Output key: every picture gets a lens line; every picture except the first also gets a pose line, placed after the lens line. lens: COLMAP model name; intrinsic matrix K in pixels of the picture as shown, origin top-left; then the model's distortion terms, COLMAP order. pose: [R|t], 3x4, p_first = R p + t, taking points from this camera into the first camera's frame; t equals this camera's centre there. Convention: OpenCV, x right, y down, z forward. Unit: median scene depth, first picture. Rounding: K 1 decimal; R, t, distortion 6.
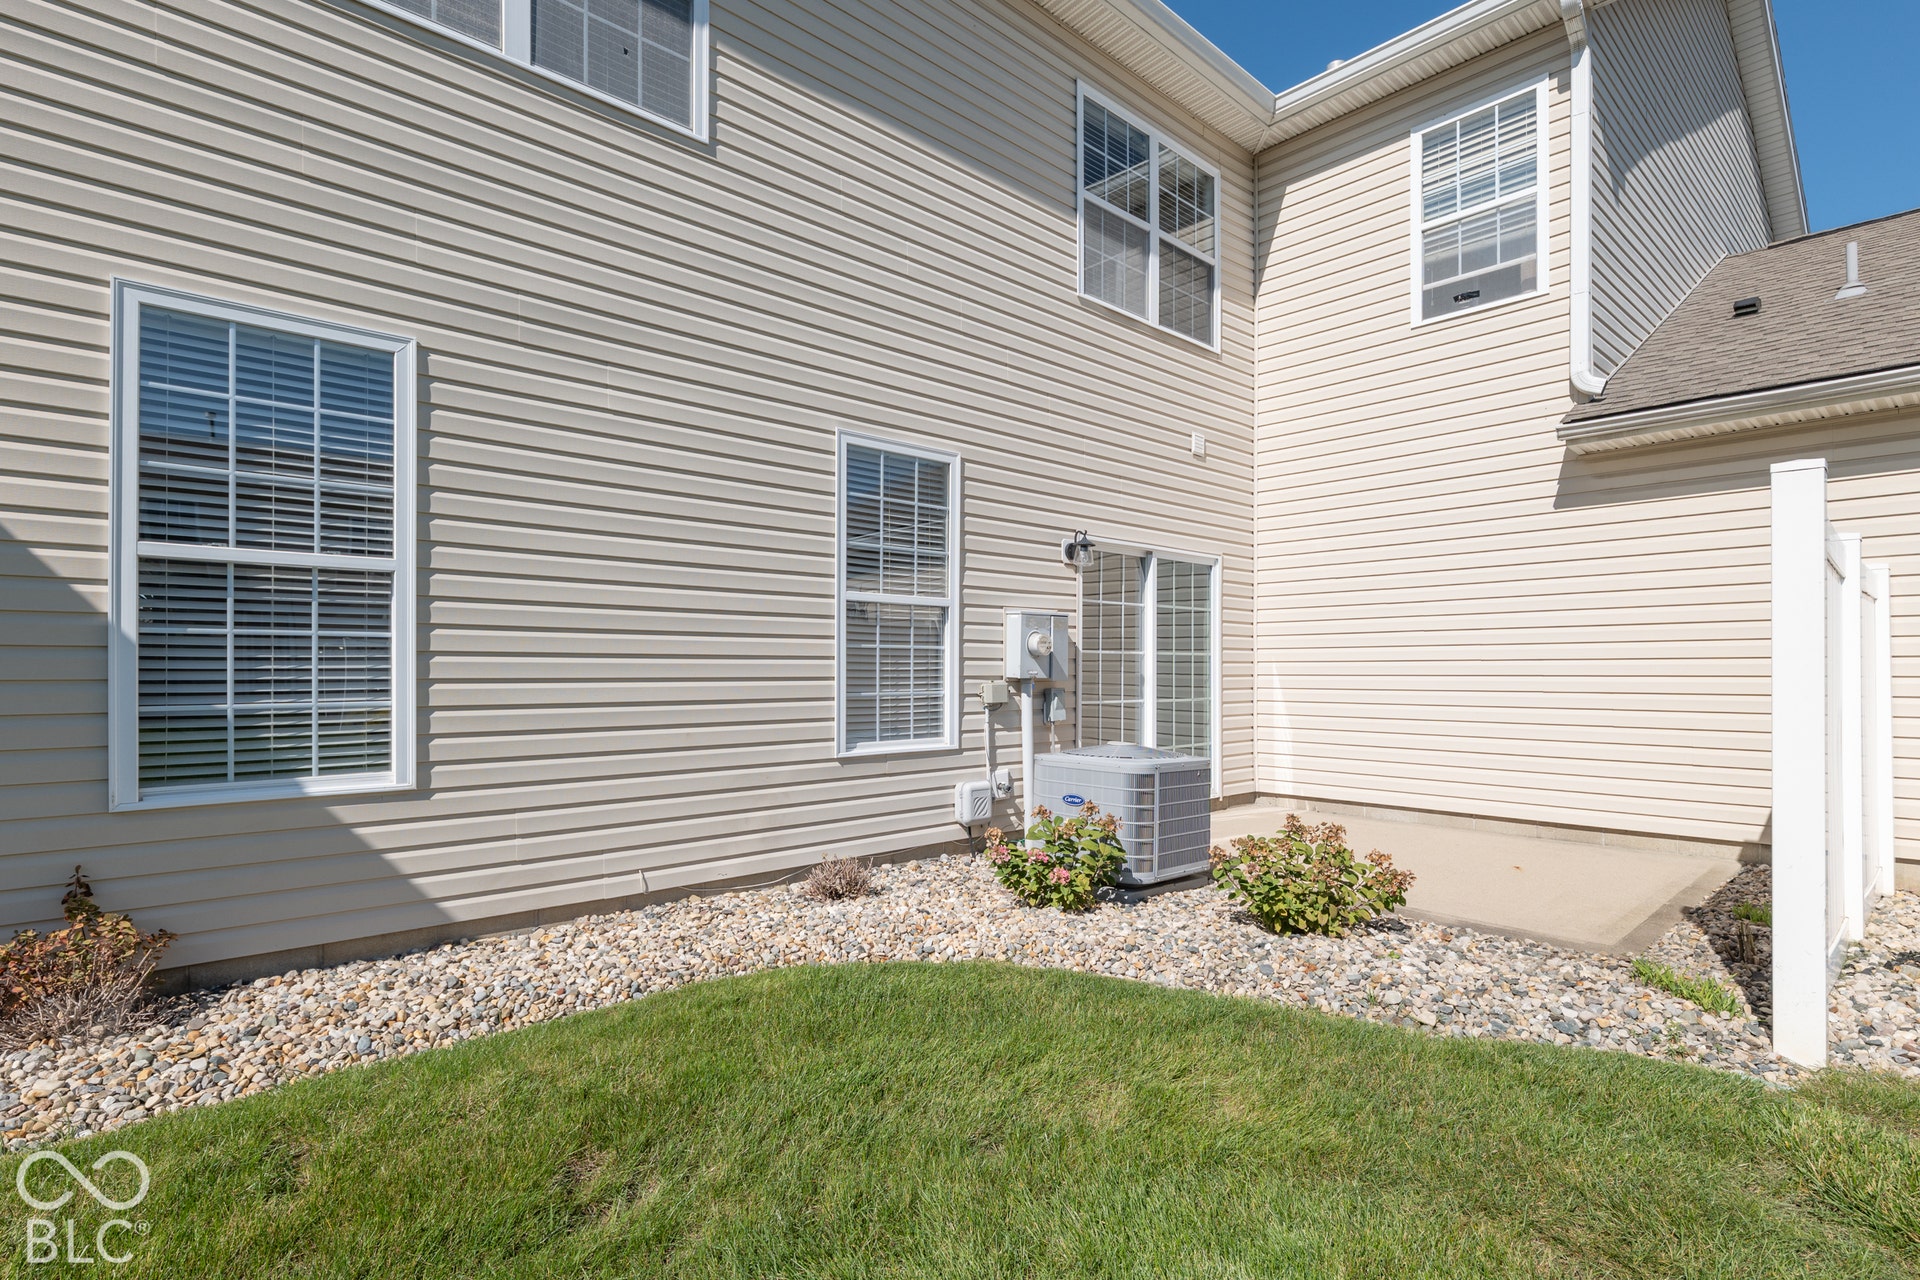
lens RADIAL K [[940.8, 0, 957.4], [0, 940.8, 645.0], [0, 0, 1]] dist [-0.005245, 0.004859]
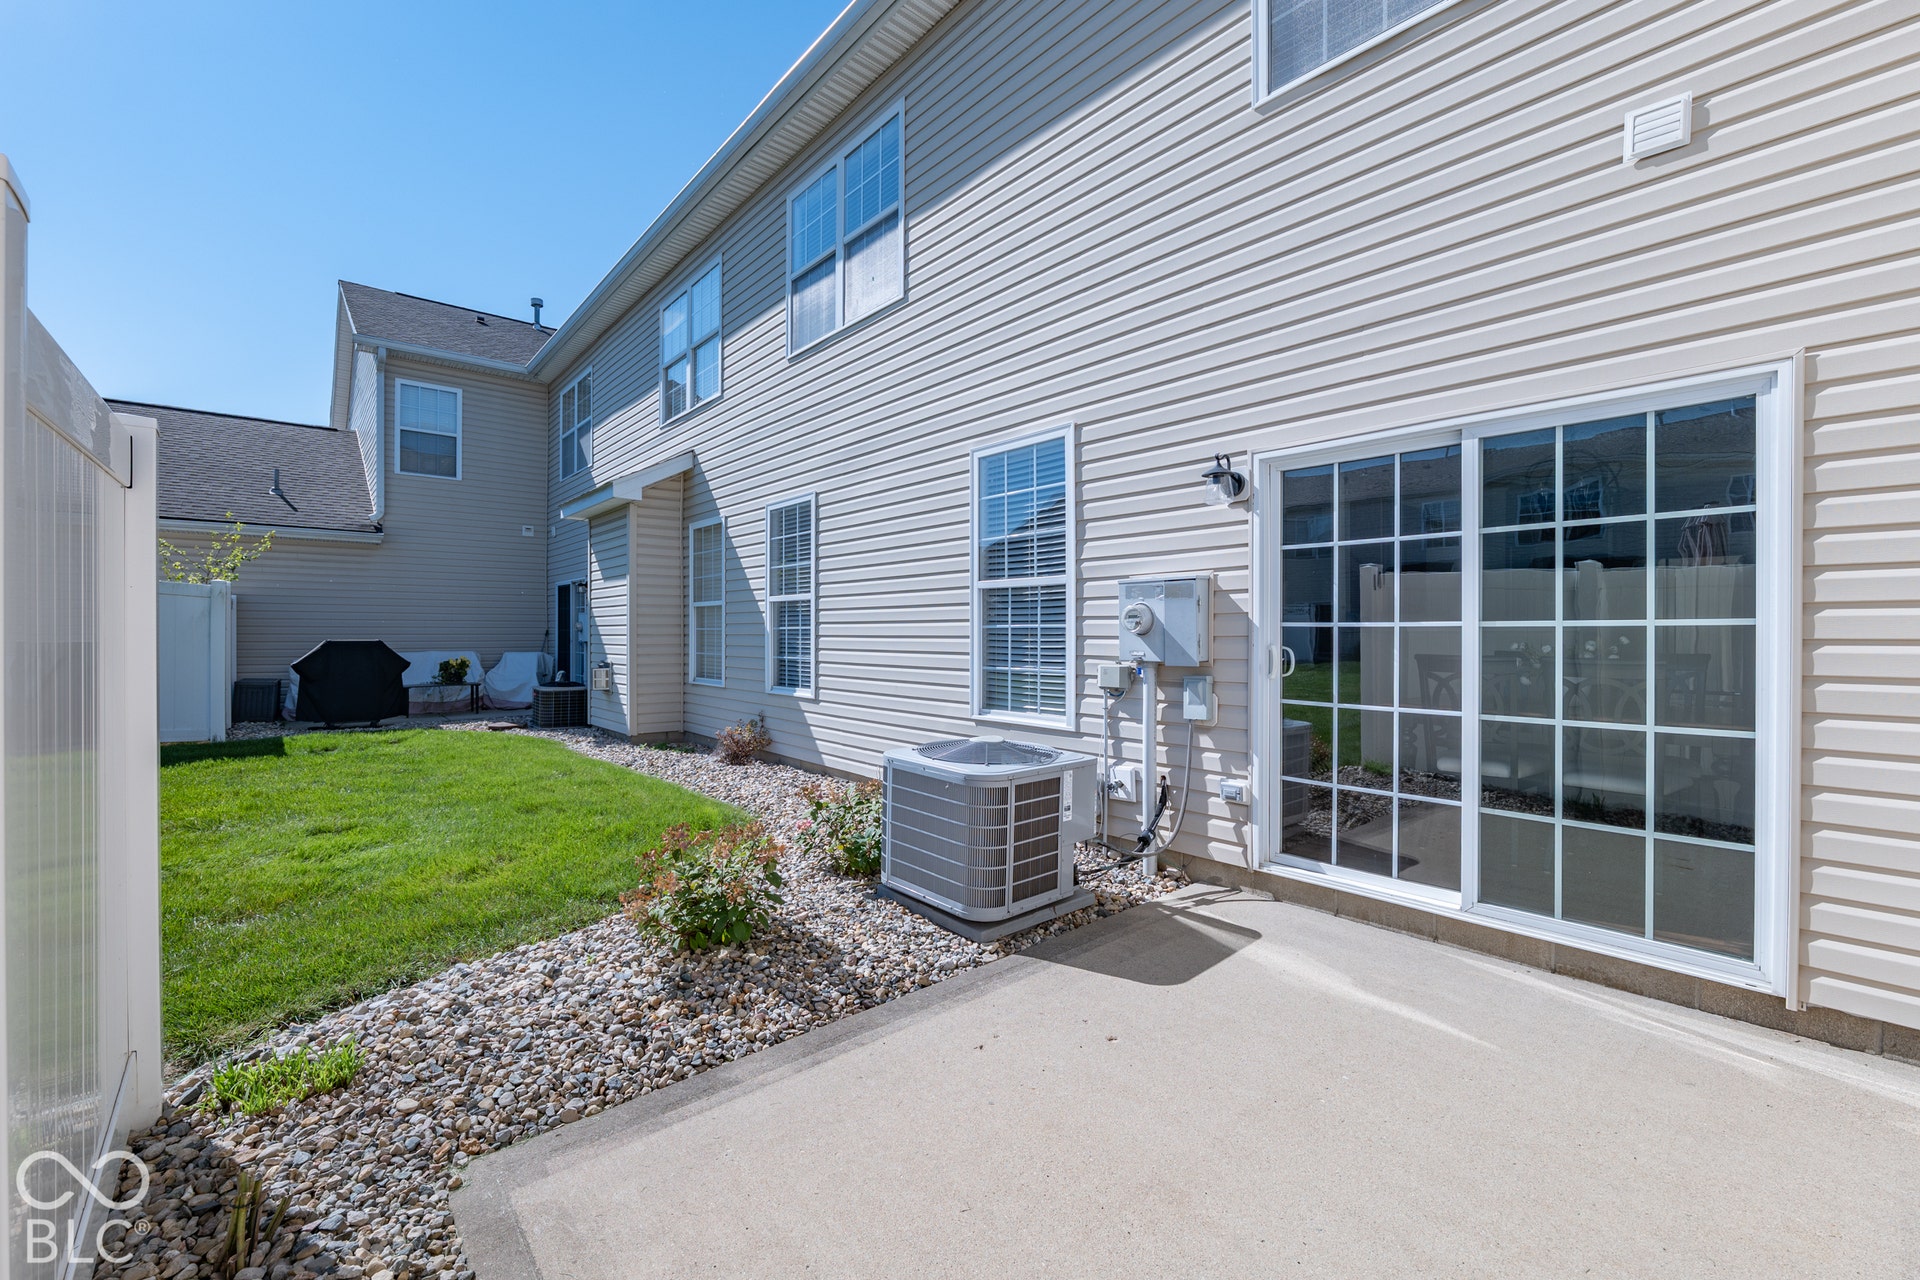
lens RADIAL K [[789.7, 0, 956.3], [0, 789.7, 635.8], [0, 0, 1]] dist [-0.008405, 0.000095]
pose [[-0.028893, -0.010910, -0.999523, 0.881854], [0.011597, 0.999869, -0.011249, 0.023002], [0.999515, -0.011916, -0.028763, 0.991066]]
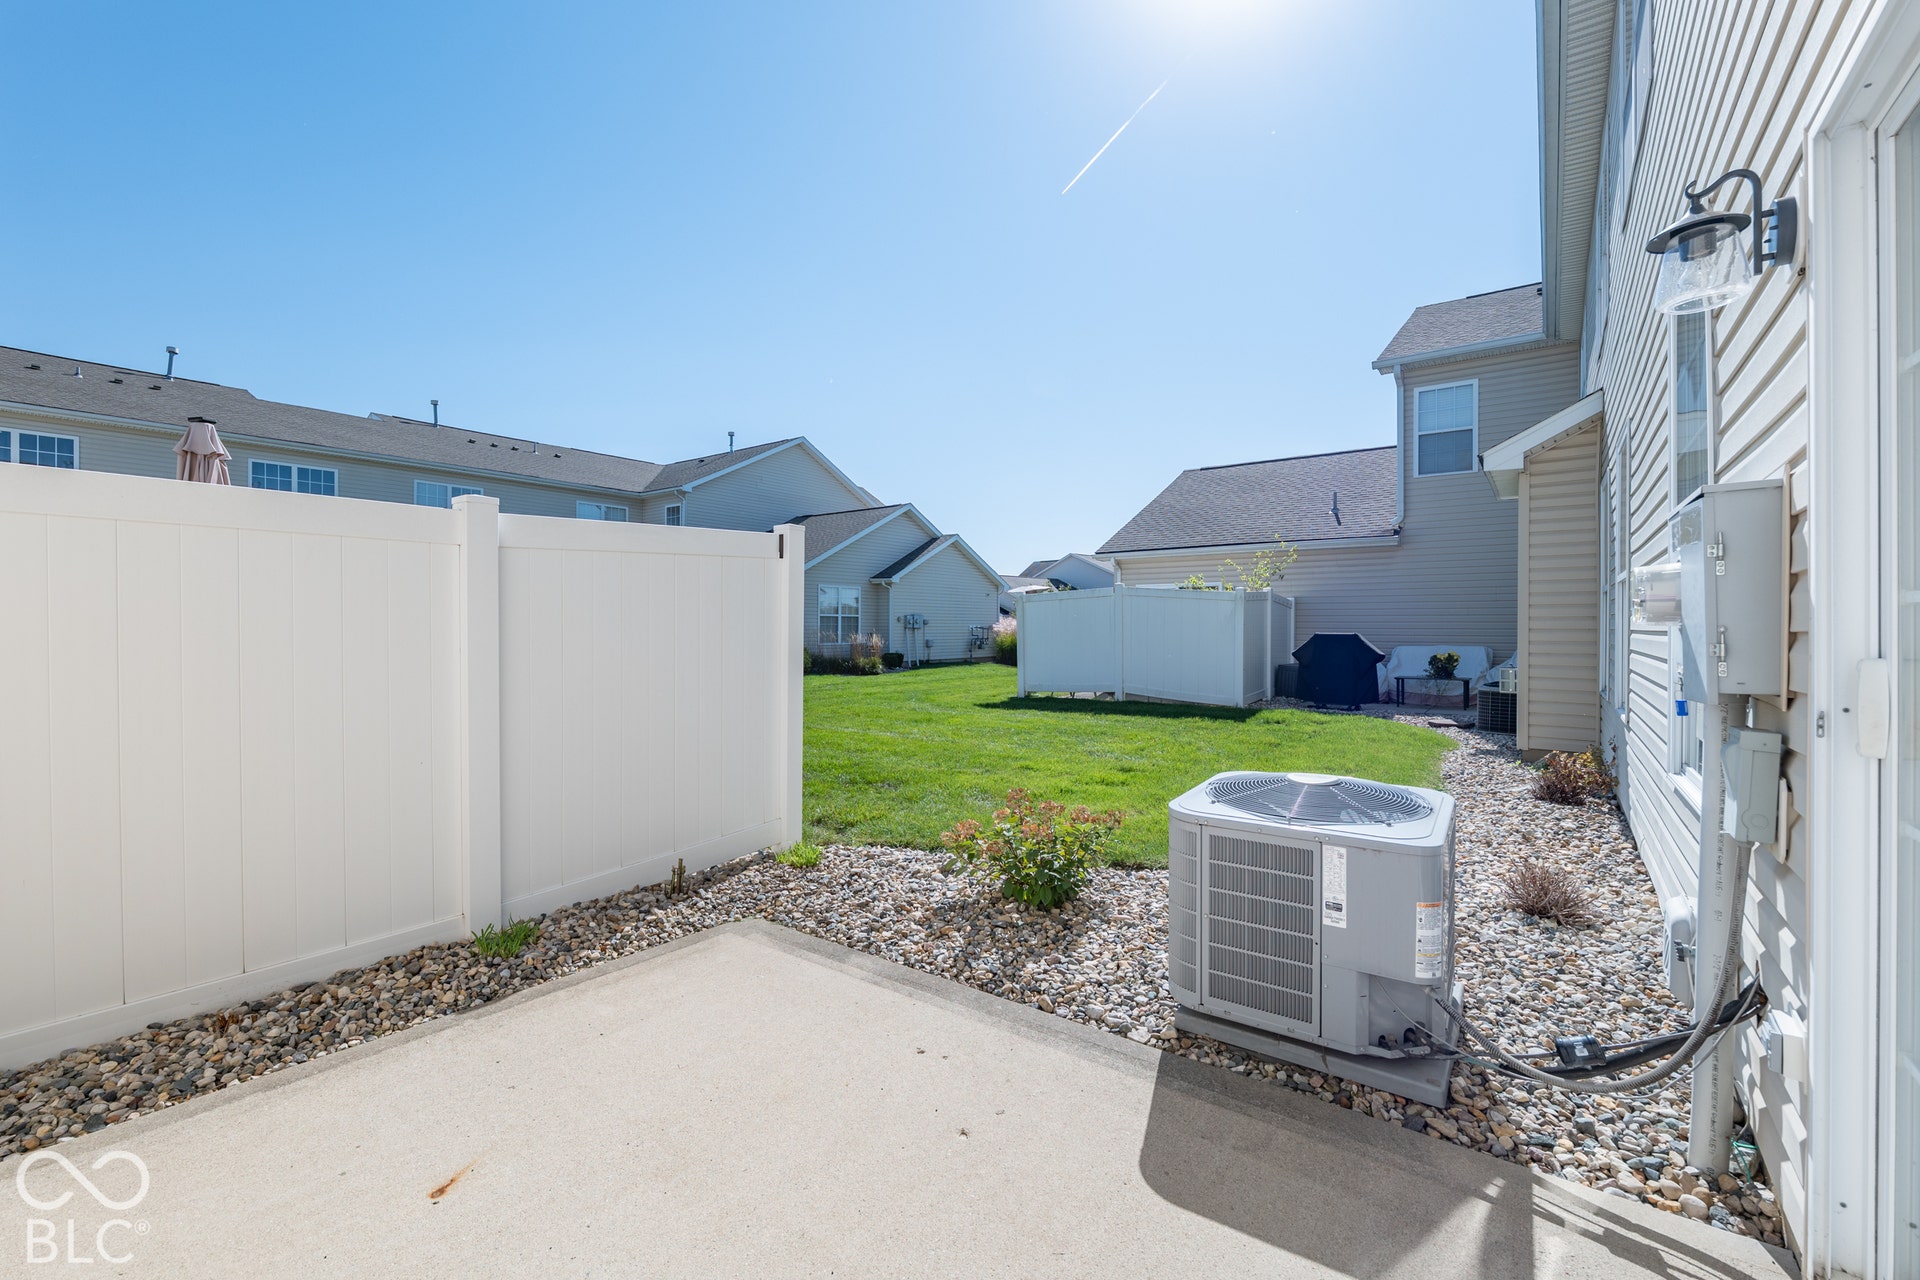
lens RADIAL K [[789.7, 0, 959.7], [0, 789.7, 636.1], [0, 0, 1]] dist [-0.008405, 0.000095]
pose [[-0.981343, -0.014998, -0.191681, 0.475482], [-0.014729, 0.999888, -0.002825, 0.024052], [0.191702, 0.000051, -0.981453, 1.444078]]
